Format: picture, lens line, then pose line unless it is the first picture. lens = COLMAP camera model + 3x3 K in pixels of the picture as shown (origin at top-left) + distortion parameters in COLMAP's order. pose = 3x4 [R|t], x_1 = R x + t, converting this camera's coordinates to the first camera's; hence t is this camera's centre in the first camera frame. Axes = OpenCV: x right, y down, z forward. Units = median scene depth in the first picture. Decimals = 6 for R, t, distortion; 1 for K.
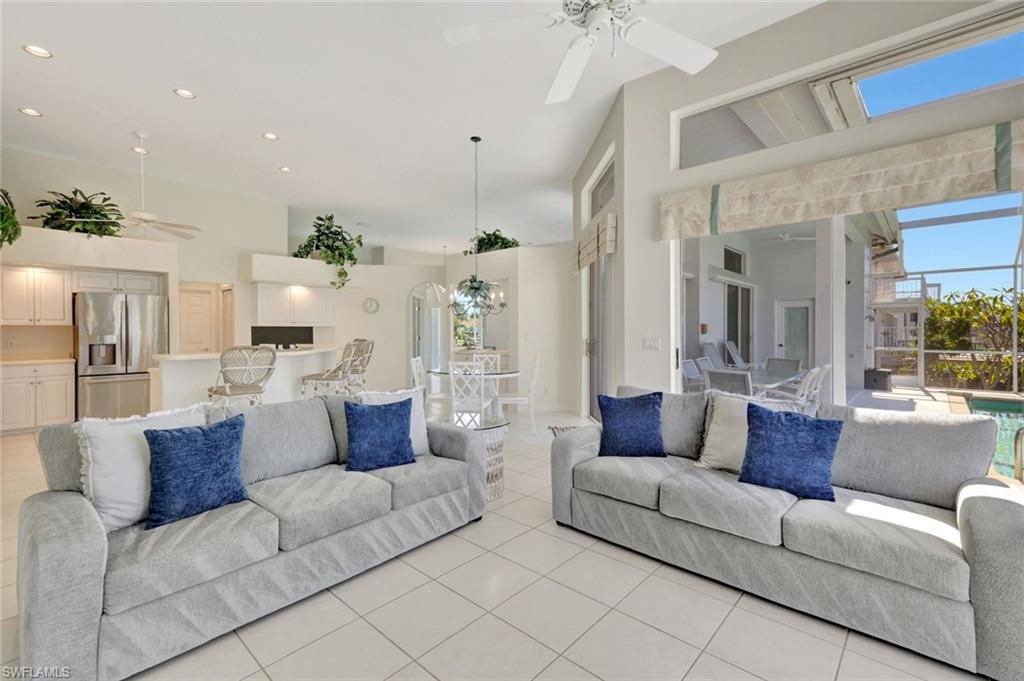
lens RADIAL K [[453.0, 0, 510.4], [0, 453.0, 334.3], [0, 0, 1]] dist [0.000715, 0.002363]
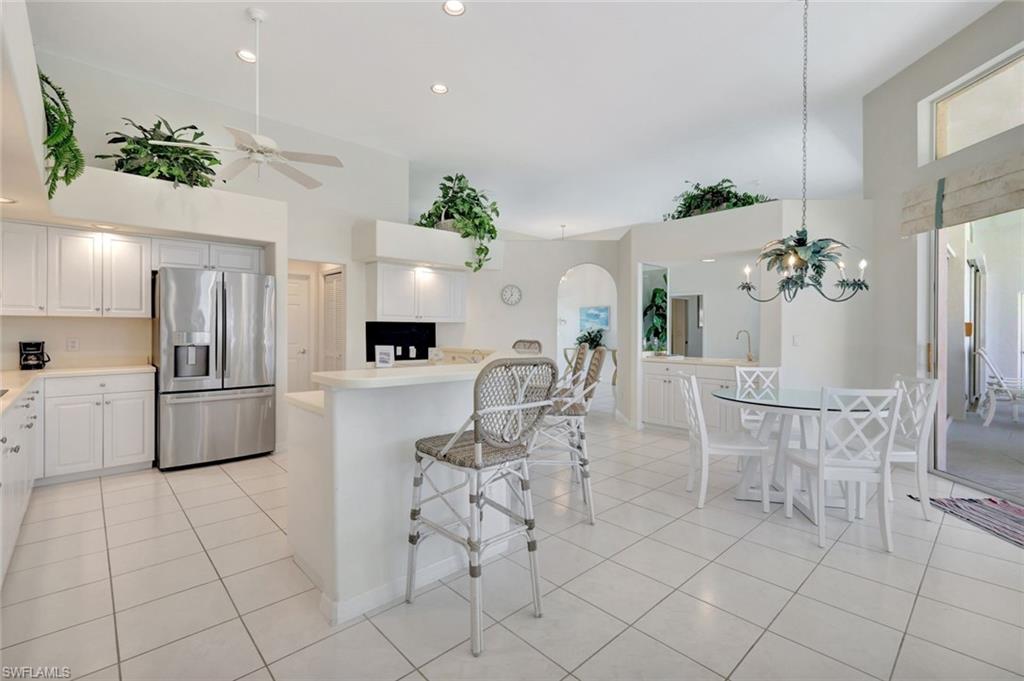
lens RADIAL K [[453.0, 0, 490.3], [0, 453.0, 332.0], [0, 0, 1]] dist [0.000715, 0.002363]
pose [[0.994695, 0.007319, -0.102611, -0.333371], [-0.007695, 0.999965, -0.003267, 0.000847], [0.102583, 0.004040, 0.994716, 0.321095]]
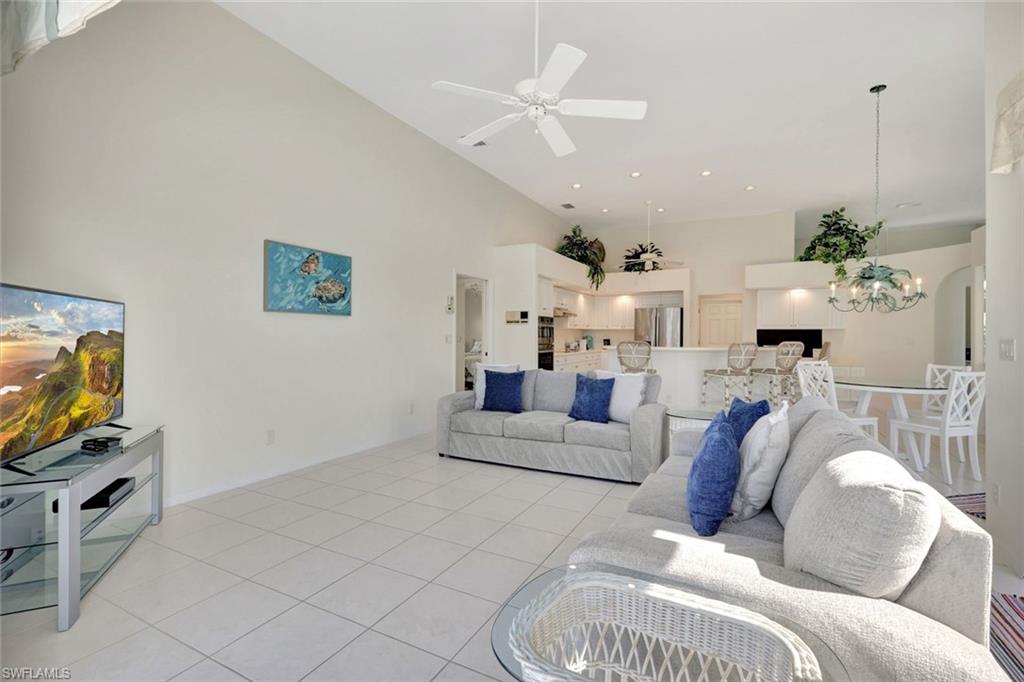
lens RADIAL K [[453.0, 0, 513.4], [0, 453.0, 335.5], [0, 0, 1]] dist [0.000715, 0.002363]
pose [[0.244554, 0.004643, -0.969625, 0.425170], [-0.016017, 0.999871, 0.000748, 0.007468], [0.969503, 0.015347, 0.244597, 0.157854]]
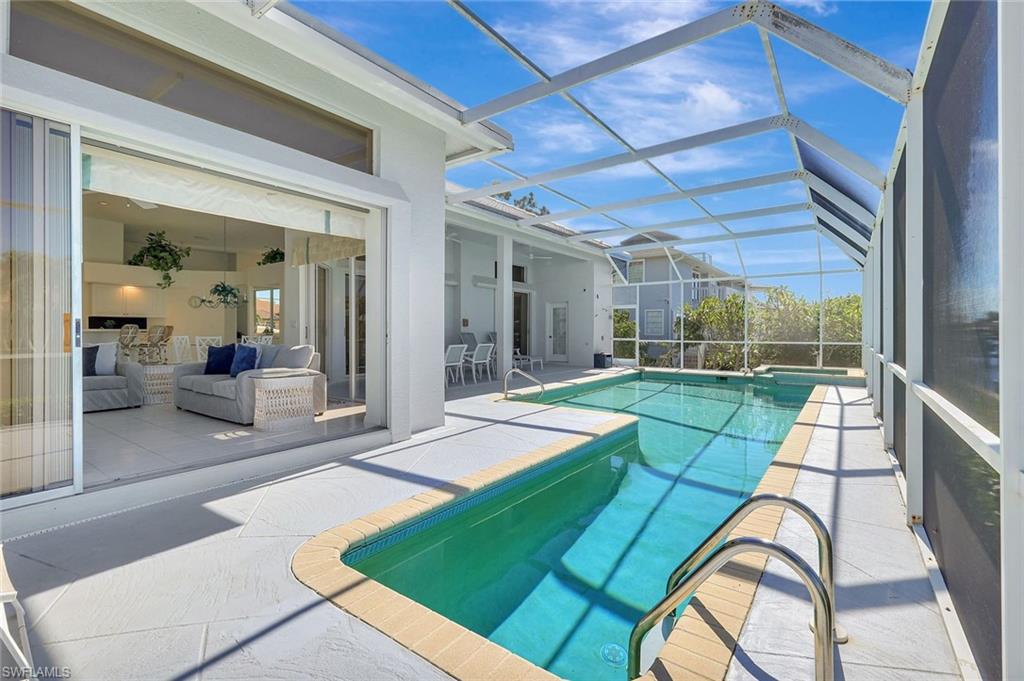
lens RADIAL K [[453.0, 0, 516.4], [0, 453.0, 335.5], [0, 0, 1]] dist [0.000715, 0.002363]
pose [[0.993743, 0.005881, 0.111539, 0.586195], [-0.006013, 0.999982, 0.000846, 0.033759], [-0.111532, -0.001511, 0.993760, -0.506442]]
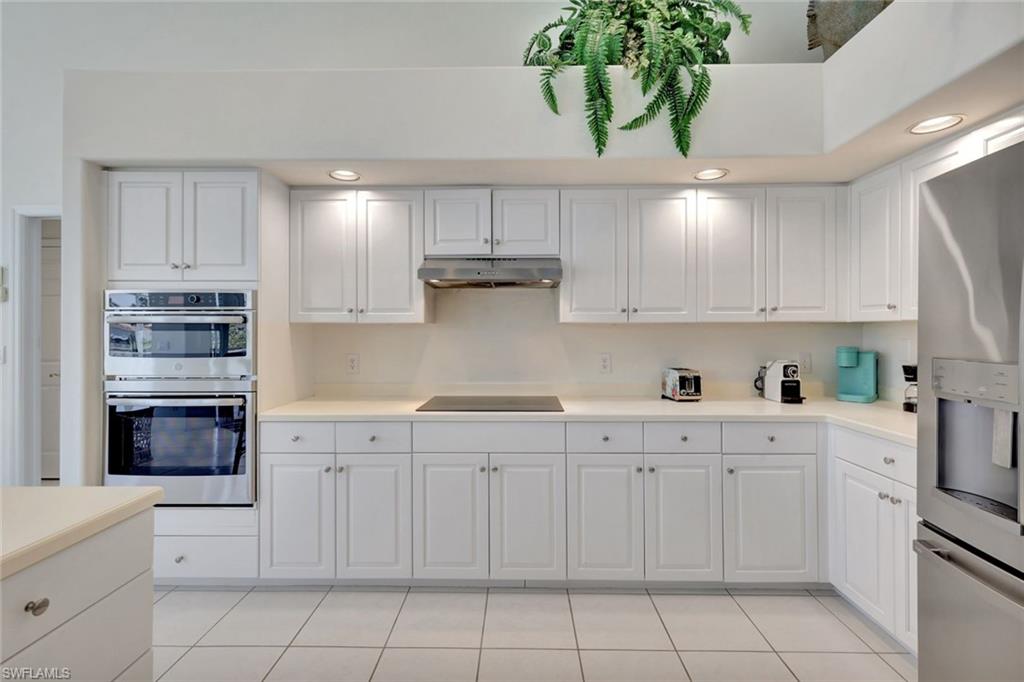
lens RADIAL K [[453.0, 0, 511.5], [0, 453.0, 334.1], [0, 0, 1]] dist [0.000715, 0.002363]
pose [[-0.753257, 0.007665, -0.657682, -0.545271], [-0.001206, 0.999914, 0.013035, -0.013081], [0.657725, 0.010612, -0.753183, 0.963958]]
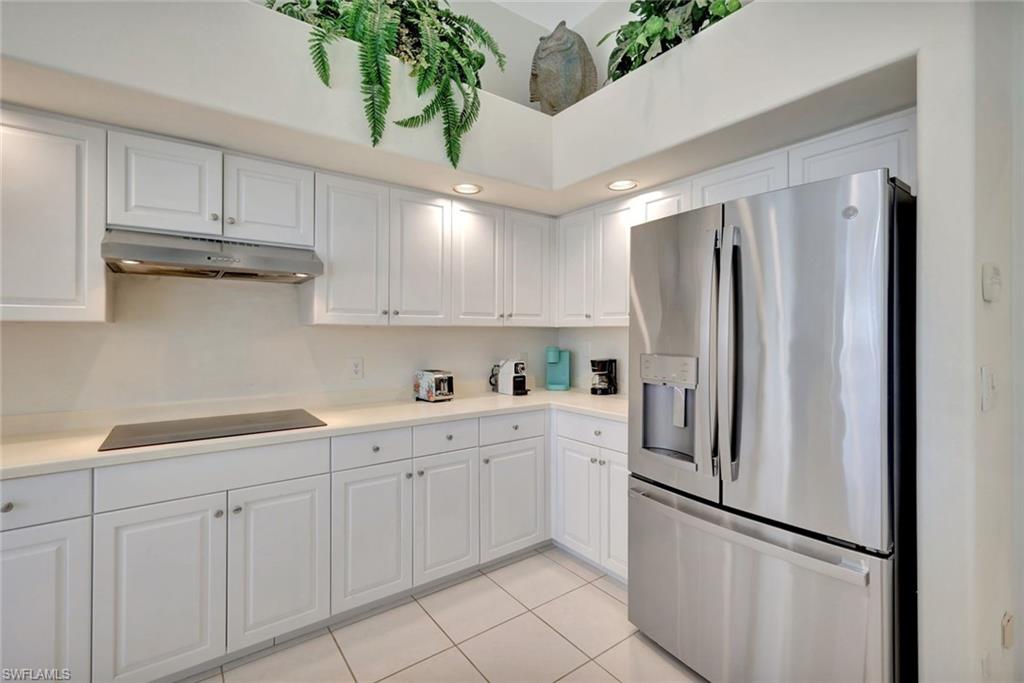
lens RADIAL K [[453.0, 0, 510.9], [0, 453.0, 333.8], [0, 0, 1]] dist [0.000715, 0.002363]
pose [[-0.202008, 0.002967, -0.979379, -0.533136], [-0.007386, 0.999962, 0.004553, -0.013261], [0.979356, 0.008154, -0.201979, 0.922748]]
